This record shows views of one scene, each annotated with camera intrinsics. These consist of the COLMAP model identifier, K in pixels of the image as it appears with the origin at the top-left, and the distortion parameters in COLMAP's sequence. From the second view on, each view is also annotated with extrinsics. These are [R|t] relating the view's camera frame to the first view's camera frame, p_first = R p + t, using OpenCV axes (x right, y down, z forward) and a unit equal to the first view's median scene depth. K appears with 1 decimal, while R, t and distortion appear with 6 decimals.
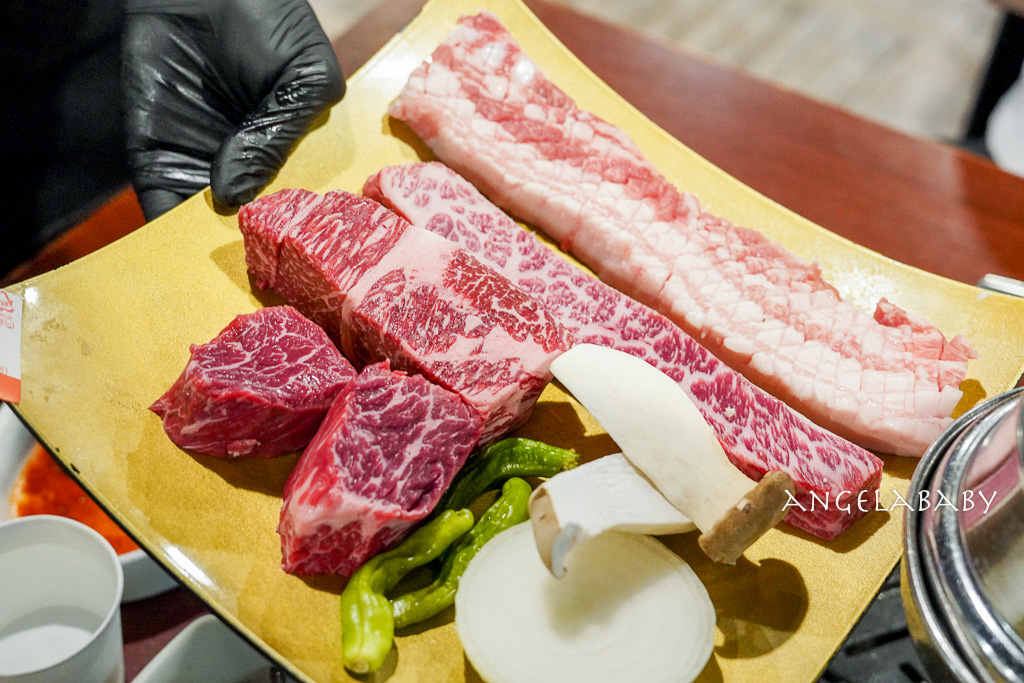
lens RADIAL K [[1513.4, 0, 511.2], [0, 1513.4, 340.8], [0, 0, 1]] dist [-0.113046, 0.000000]
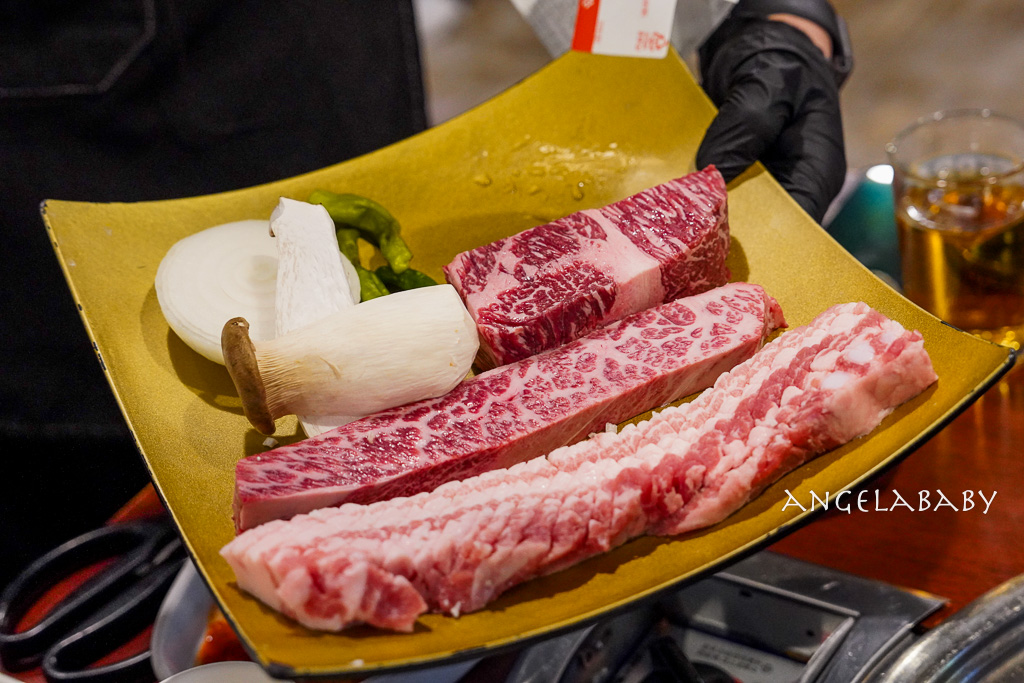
lens RADIAL K [[1979.4, 0, 511.4], [0, 1979.4, 341.9], [0, 0, 1]] dist [0.001871, 0.000000]
pose [[-0.469134, 0.493112, -0.732635, 1.059759], [-0.670791, 0.340626, 0.658797, -0.931724], [0.574415, 0.800509, 0.170976, 0.770251]]
